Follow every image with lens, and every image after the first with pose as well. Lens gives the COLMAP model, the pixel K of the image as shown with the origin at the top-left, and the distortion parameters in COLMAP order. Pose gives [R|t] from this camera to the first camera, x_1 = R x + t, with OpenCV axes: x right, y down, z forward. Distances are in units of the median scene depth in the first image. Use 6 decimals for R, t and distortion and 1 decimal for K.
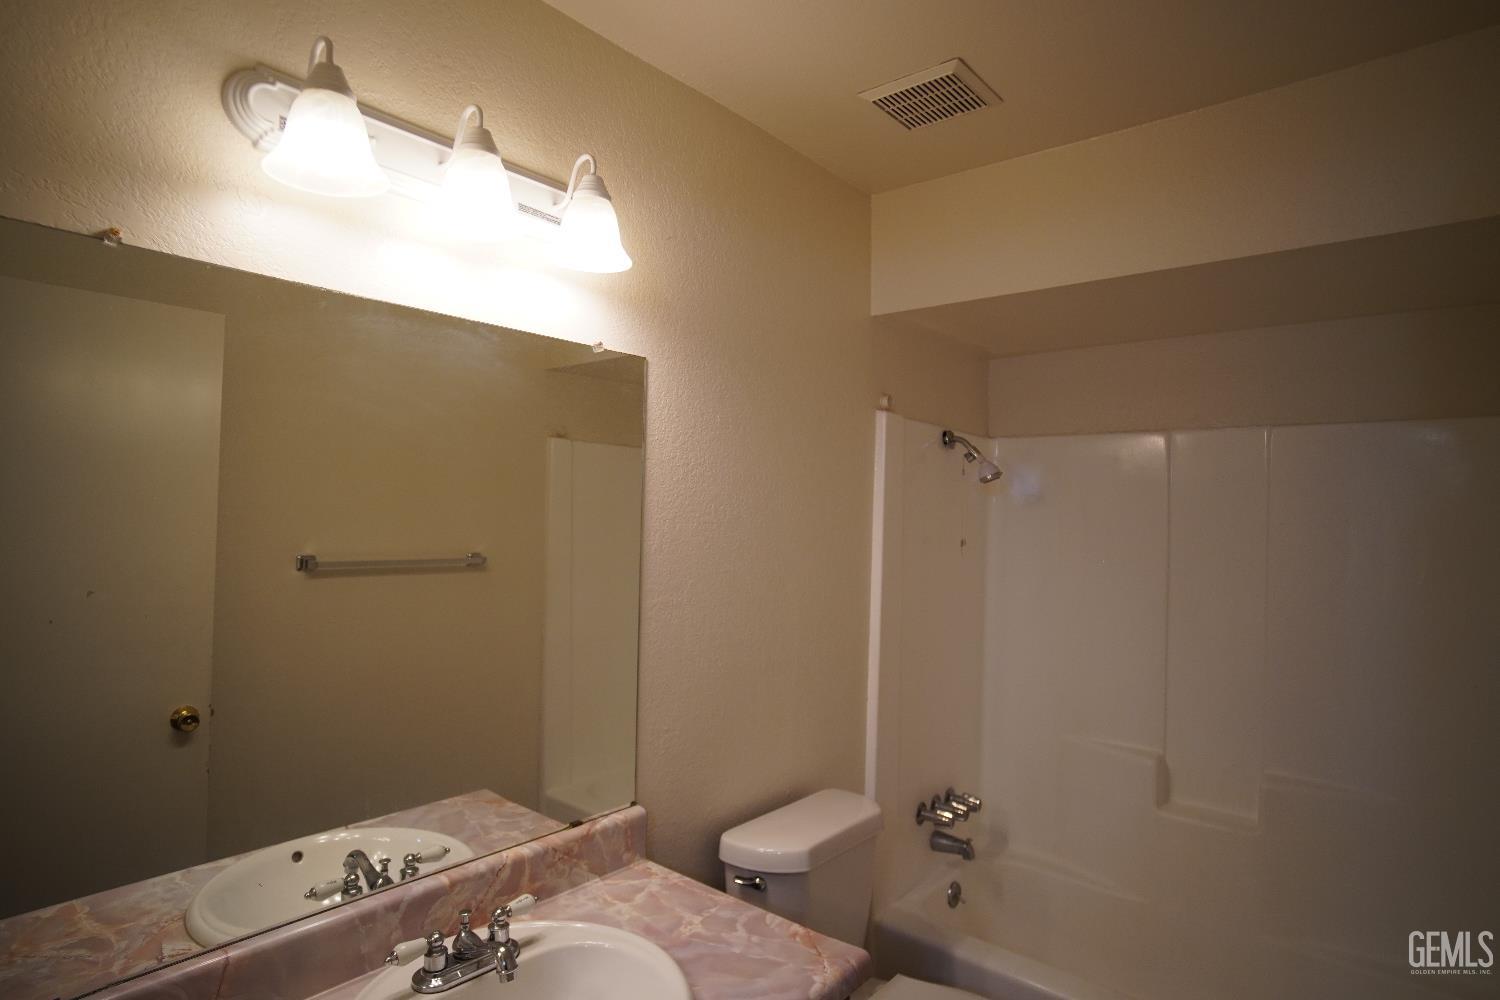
lens RADIAL K [[806.3, 0, 750.4], [0, 806.3, 498.2], [0, 0, 1]] dist [-0.062931, 0.043403]
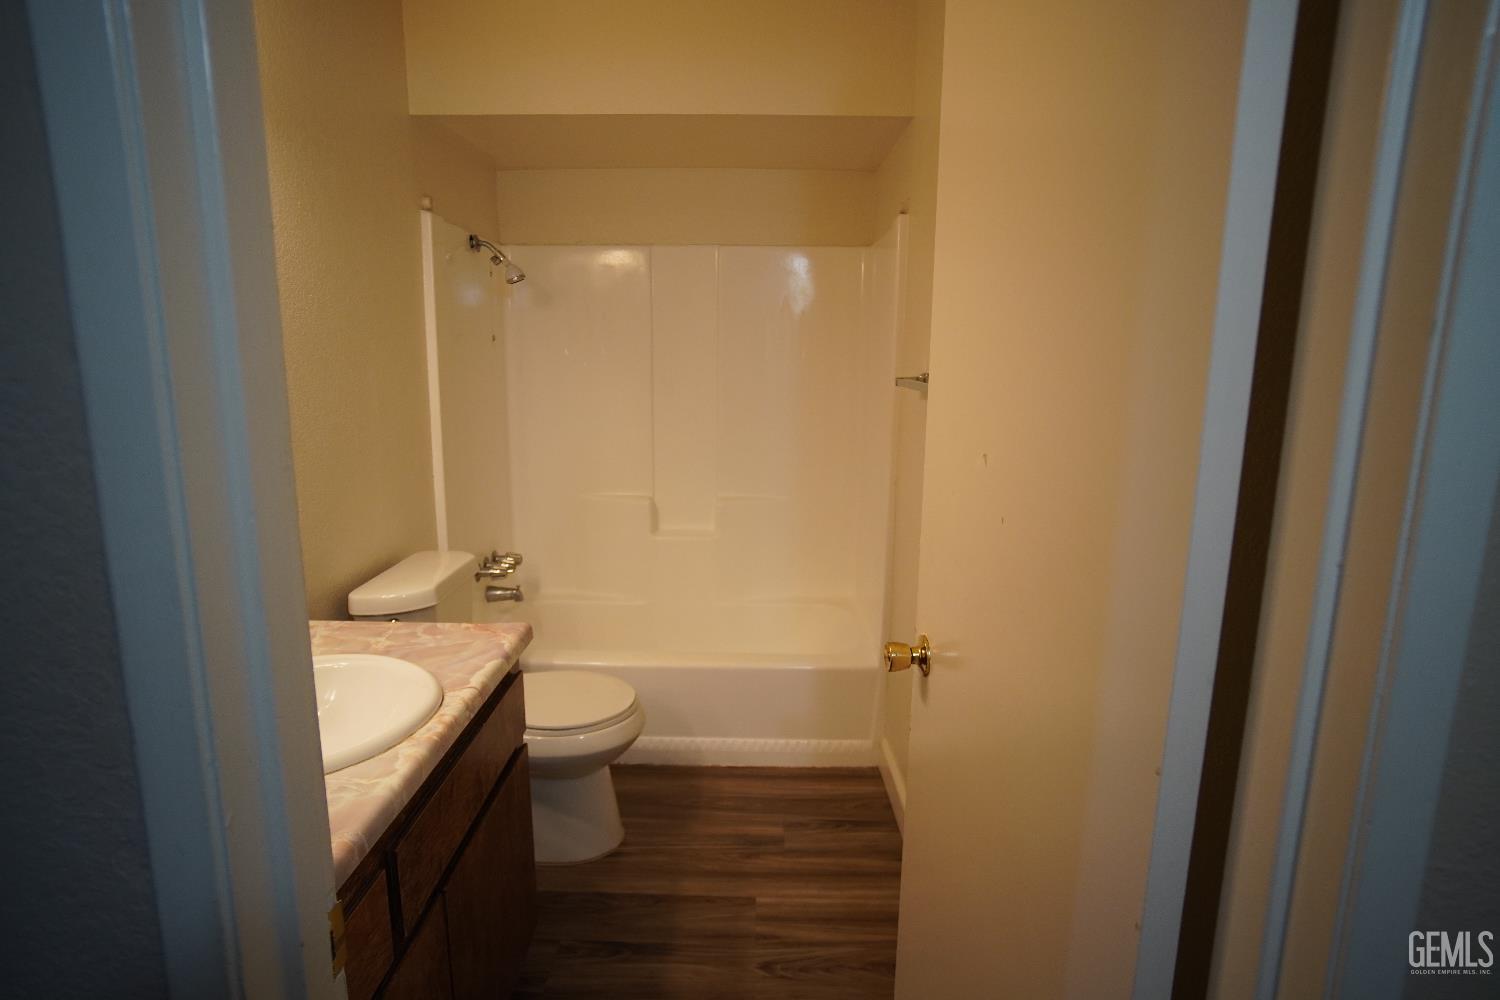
lens RADIAL K [[806.3, 0, 750.4], [0, 806.3, 498.2], [0, 0, 1]] dist [-0.062931, 0.043403]
pose [[0.772421, -0.133695, 0.620879, -0.201879], [-0.005864, 0.976050, 0.217469, 0.030671], [-0.635083, -0.171619, 0.753138, -0.130618]]
